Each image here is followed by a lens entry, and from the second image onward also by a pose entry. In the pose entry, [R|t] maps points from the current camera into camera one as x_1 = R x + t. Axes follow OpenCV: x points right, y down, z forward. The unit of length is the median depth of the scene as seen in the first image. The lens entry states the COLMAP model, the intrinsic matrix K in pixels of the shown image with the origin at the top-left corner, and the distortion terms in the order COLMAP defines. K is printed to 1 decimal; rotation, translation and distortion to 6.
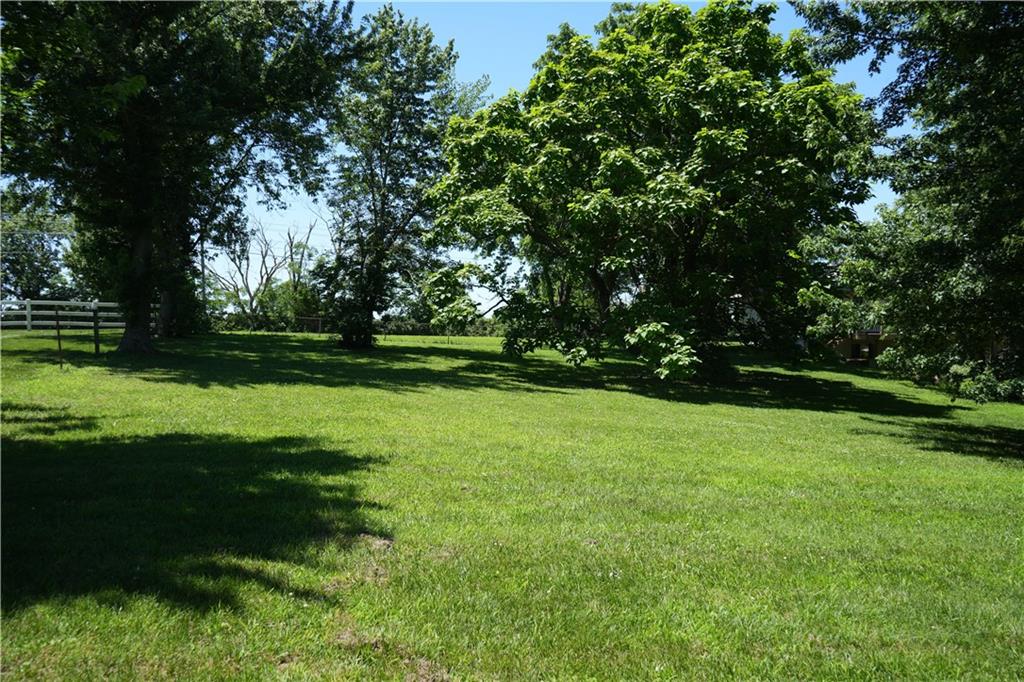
lens RADIAL K [[815.2, 0, 512.0], [0, 815.2, 341.0], [0, 0, 1]] dist [-0.001105, 0.005878]
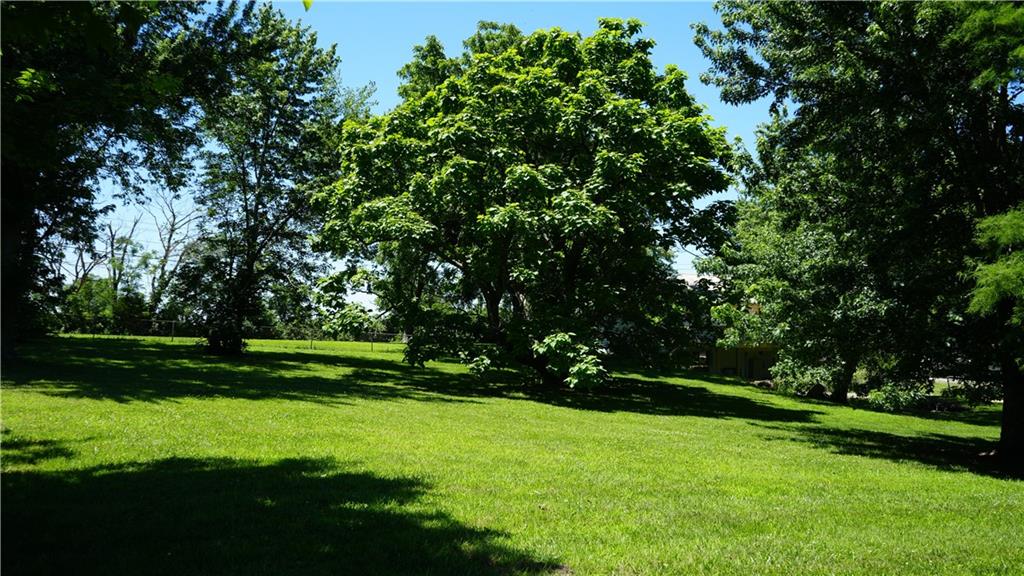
lens RADIAL K [[815.6, 0, 512.0], [0, 815.6, 288.0], [0, 0, 1]] dist [-0.006154, 0.009503]
pose [[0.974850, 0.022168, 0.221758, -0.104671], [-0.007078, 0.997619, -0.068609, -0.007195], [-0.222751, 0.065313, 0.972685, 0.004296]]
